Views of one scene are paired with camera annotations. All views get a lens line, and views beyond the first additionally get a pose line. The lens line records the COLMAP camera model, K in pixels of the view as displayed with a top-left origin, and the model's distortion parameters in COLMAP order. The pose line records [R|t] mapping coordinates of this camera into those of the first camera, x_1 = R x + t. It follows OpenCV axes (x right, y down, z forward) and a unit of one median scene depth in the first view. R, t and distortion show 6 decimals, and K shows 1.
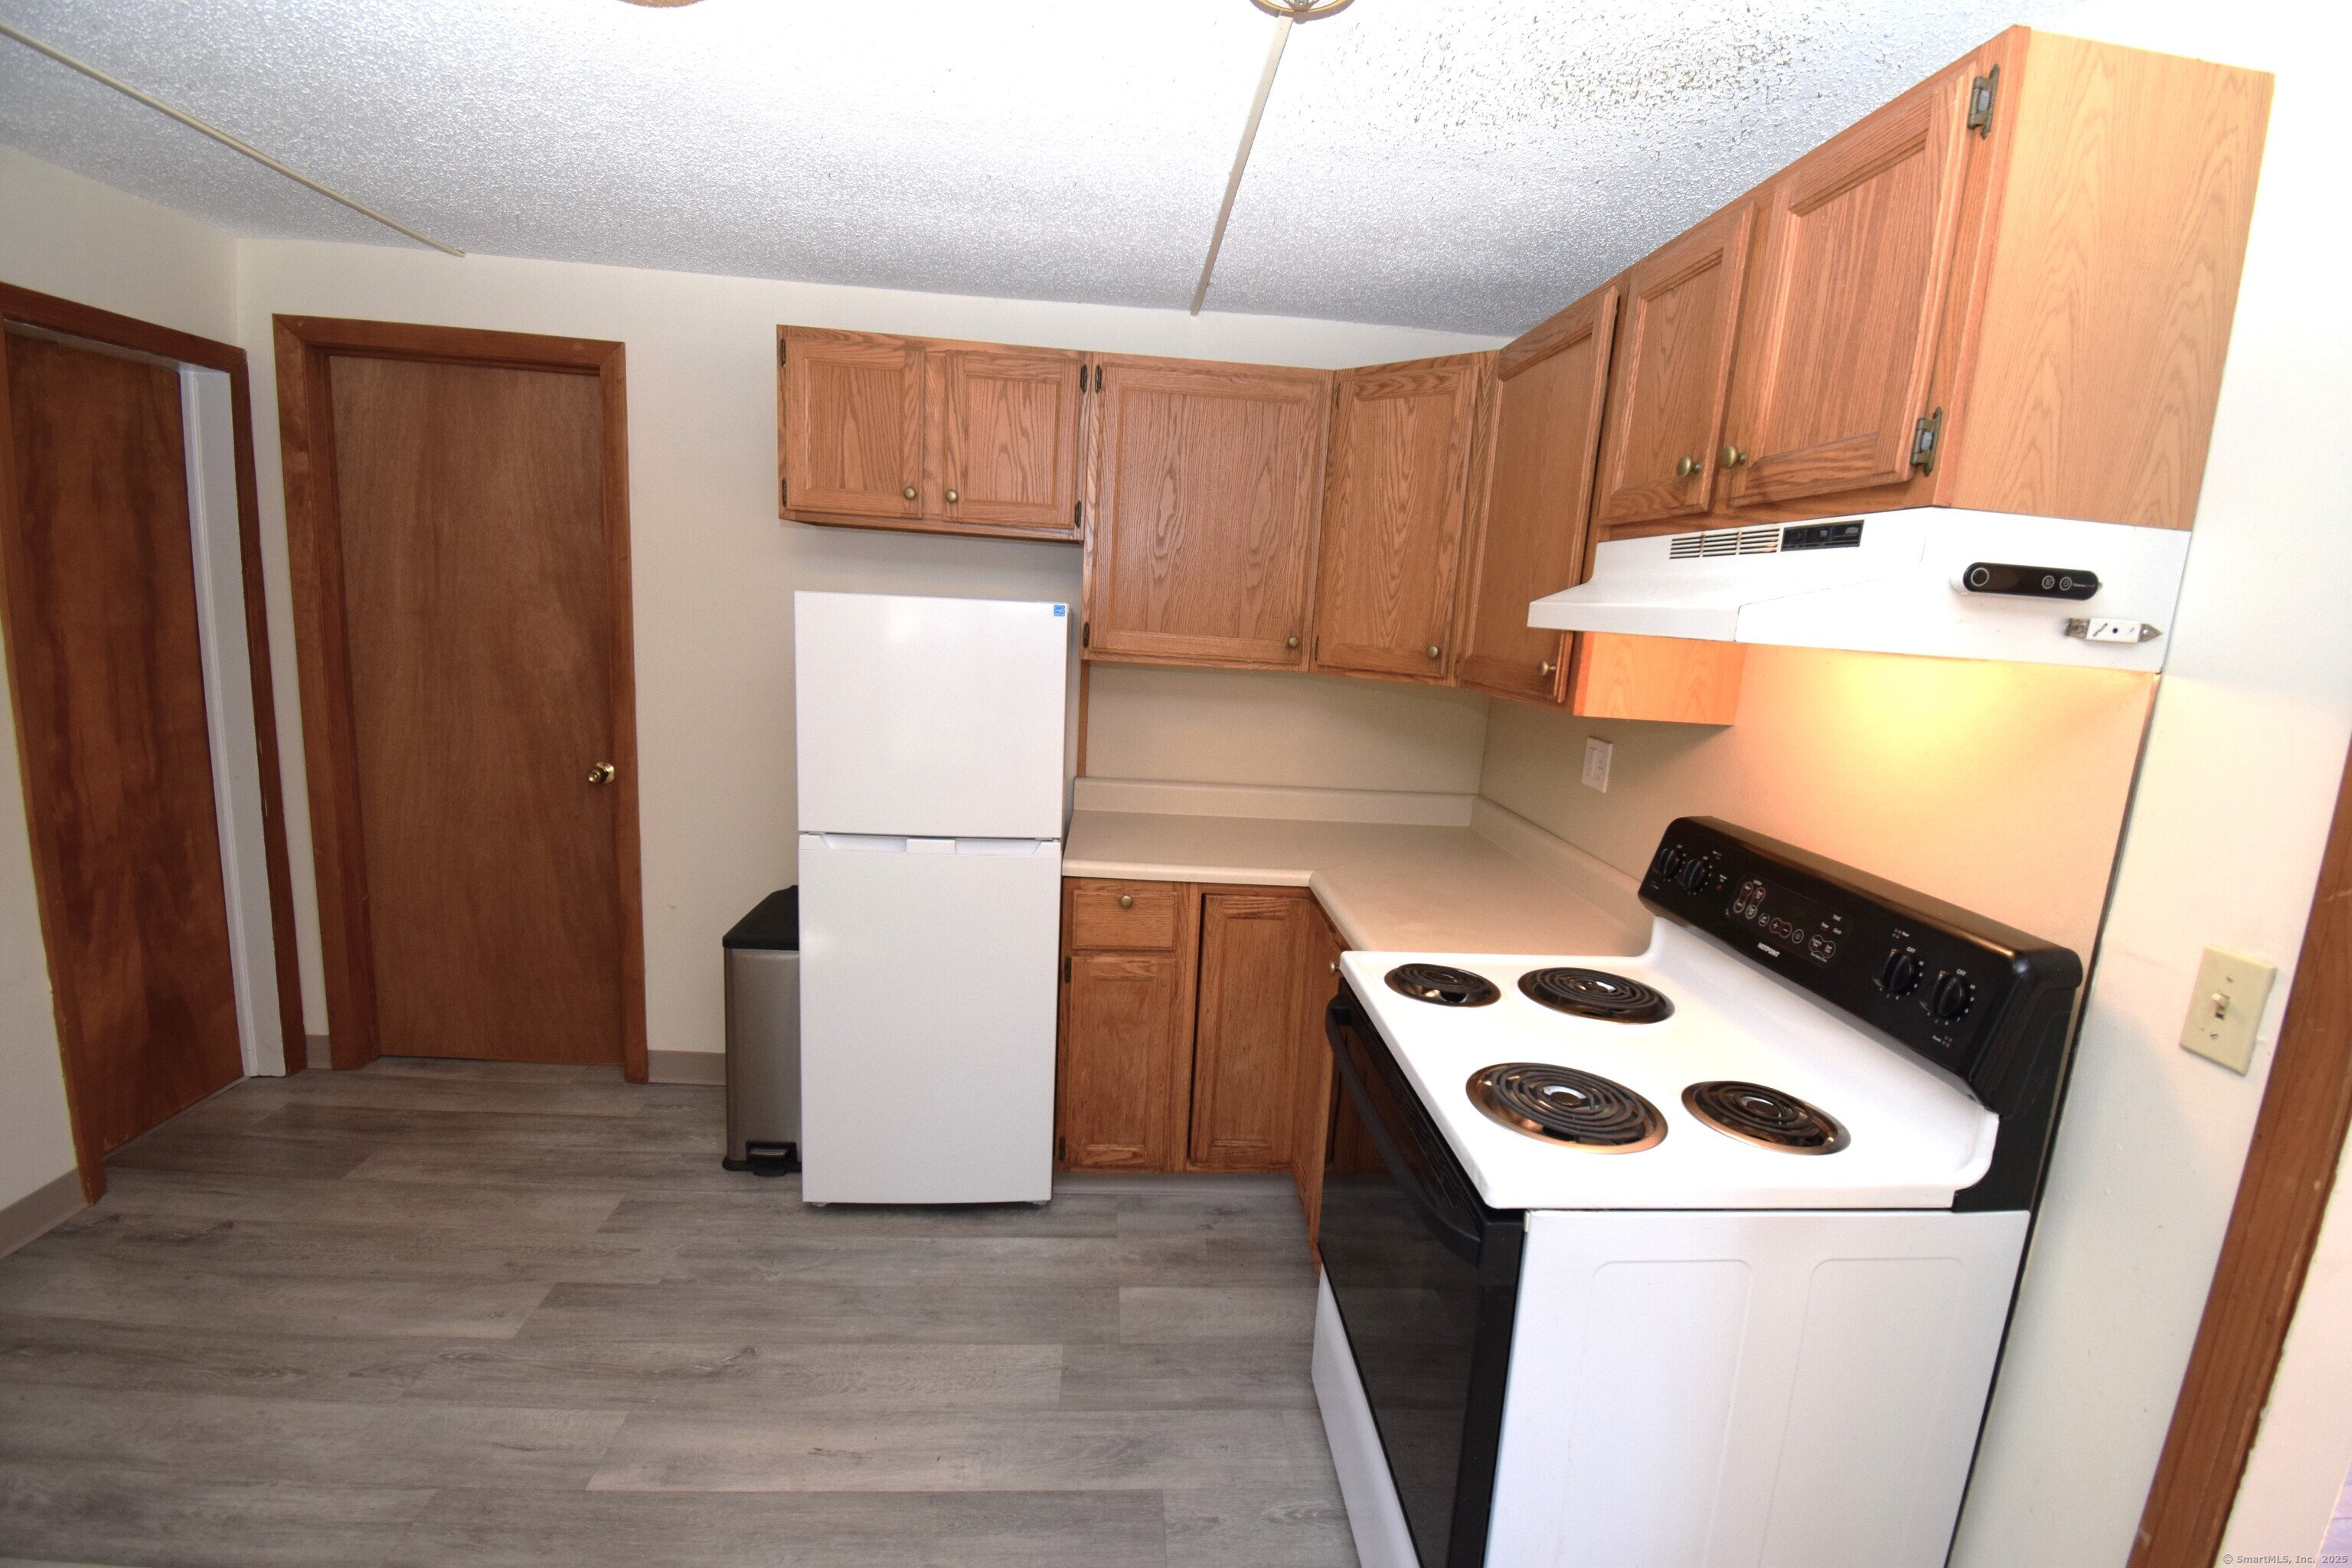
lens RADIAL K [[1019.4, 0, 1182.9], [0, 1019.4, 779.6], [0, 0, 1]] dist [-0.021941, -0.000336]
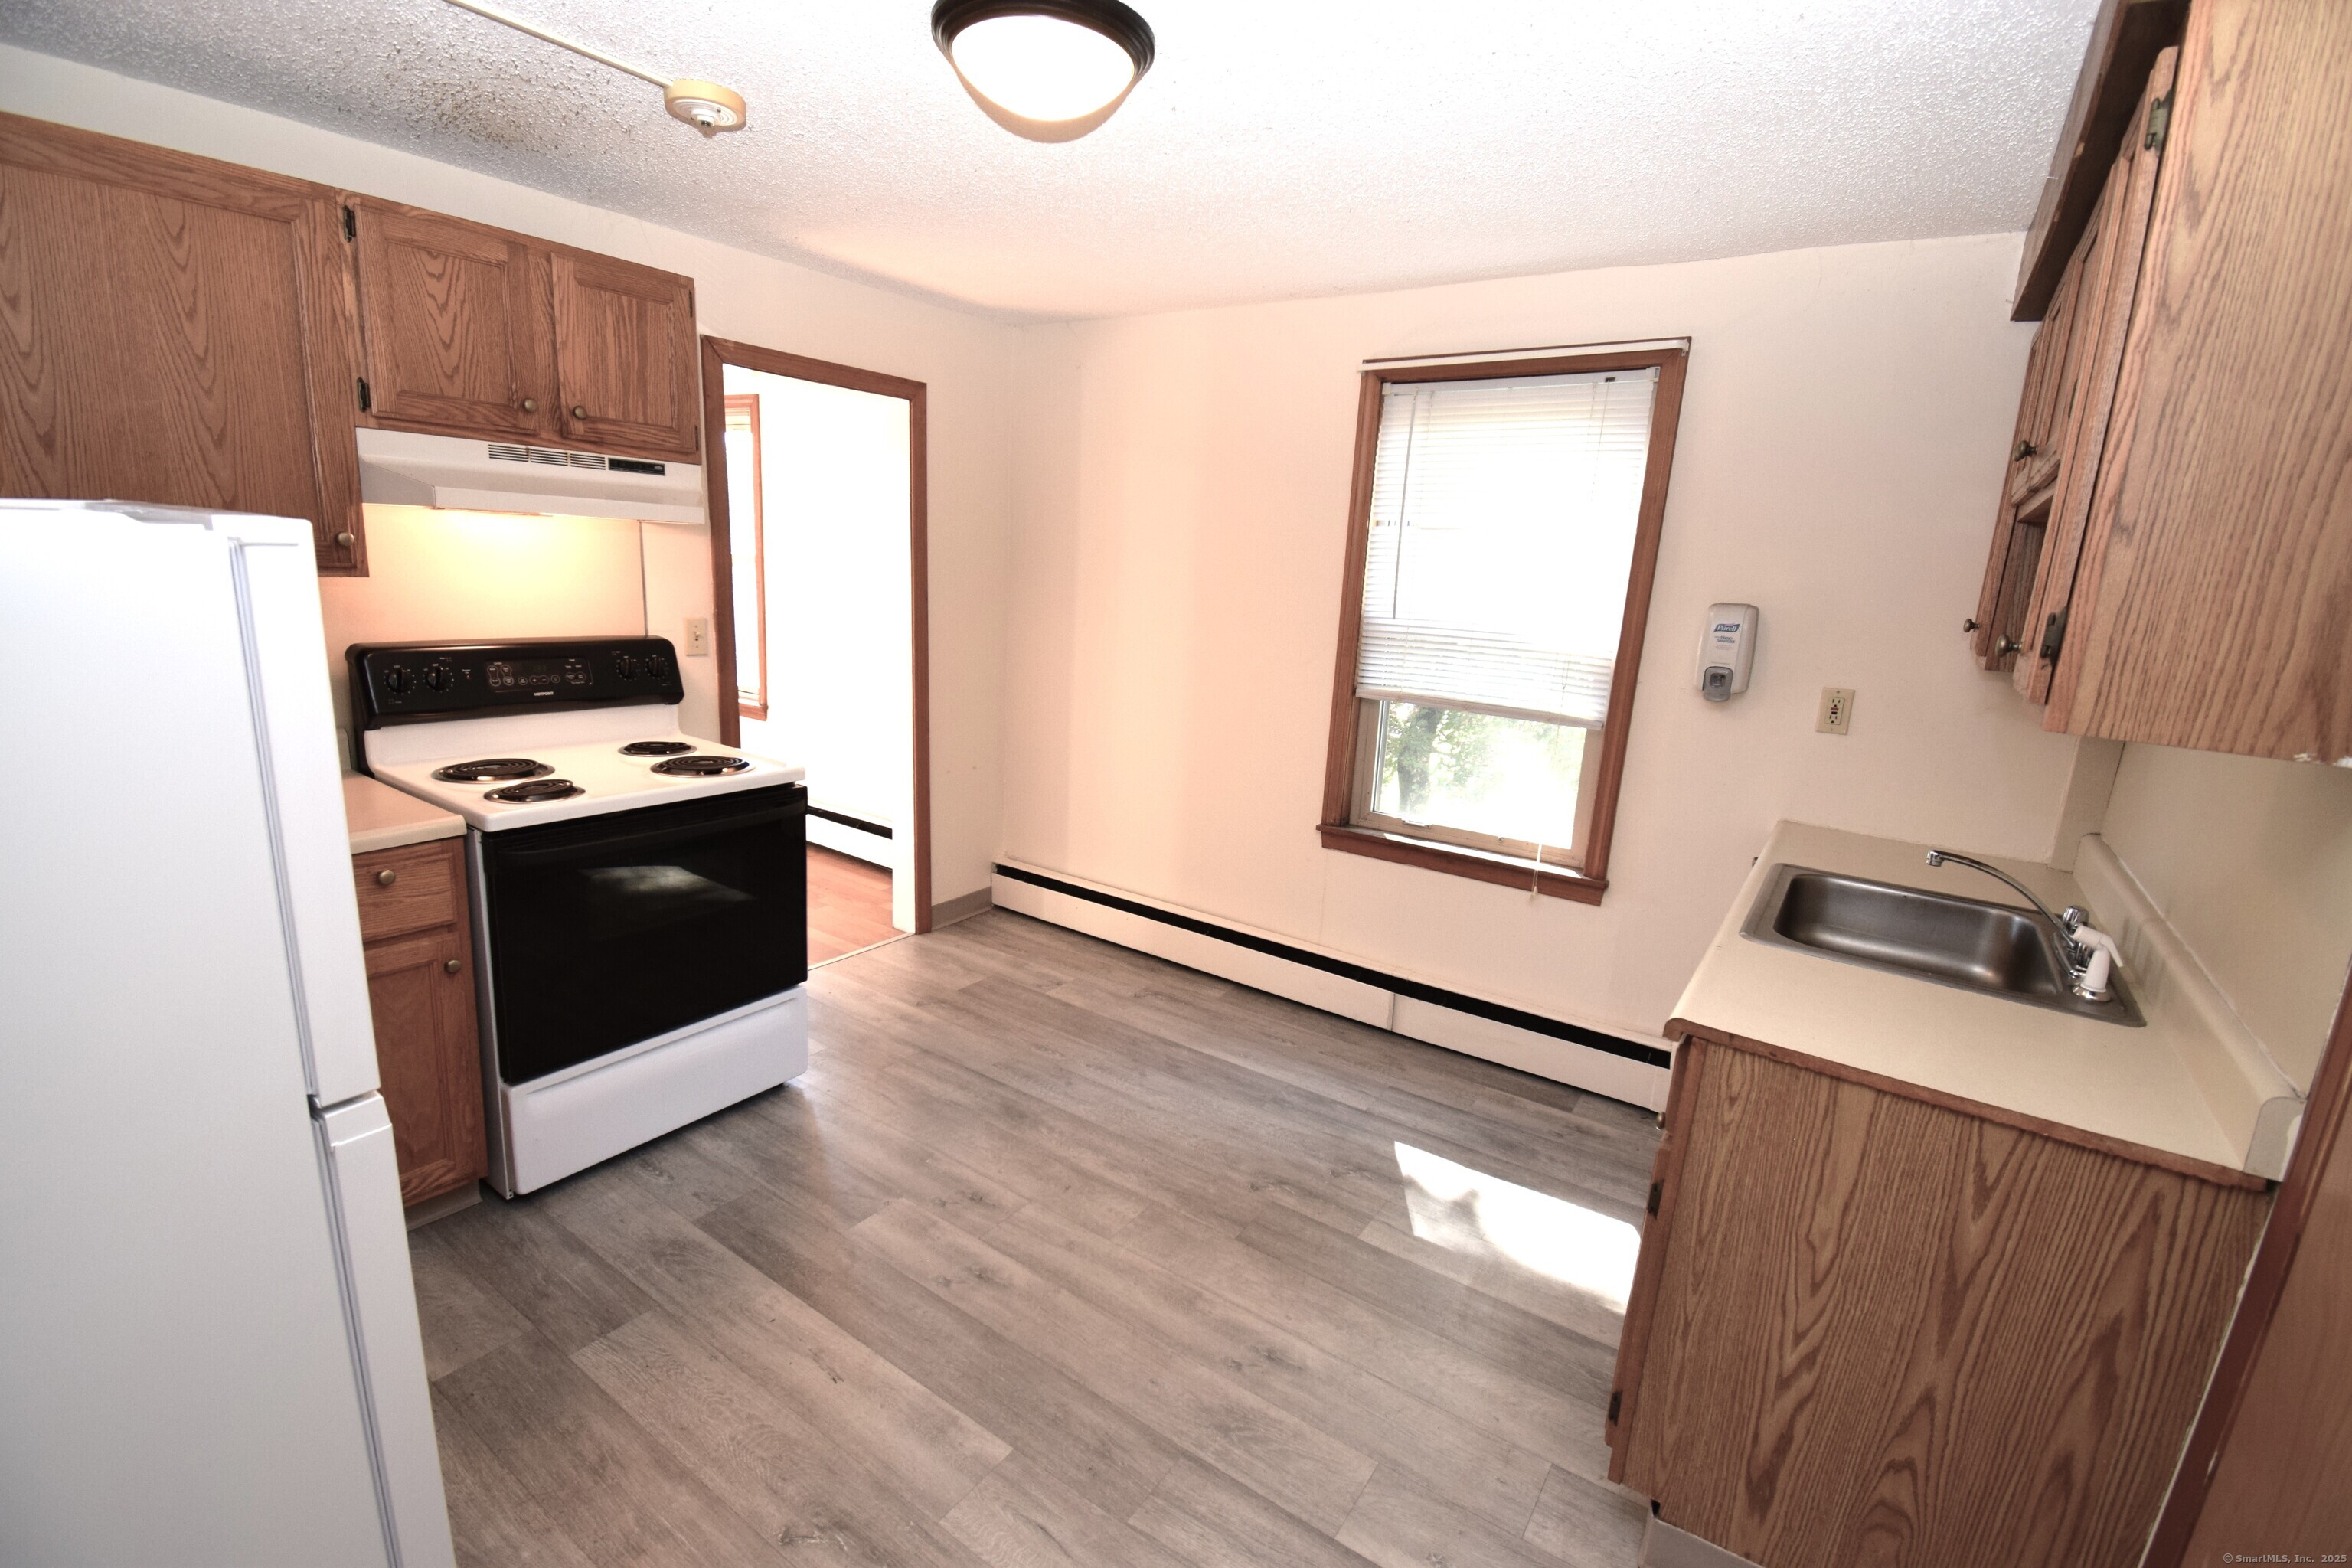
lens RADIAL K [[1019.4, 0, 1182.9], [0, 1019.4, 779.6], [0, 0, 1]] dist [-0.021941, -0.000336]
pose [[-0.777963, -0.235655, 0.582444, -1.168015], [0.002728, 0.925725, 0.378188, -0.308474], [-0.628304, 0.295805, -0.719537, 1.427179]]
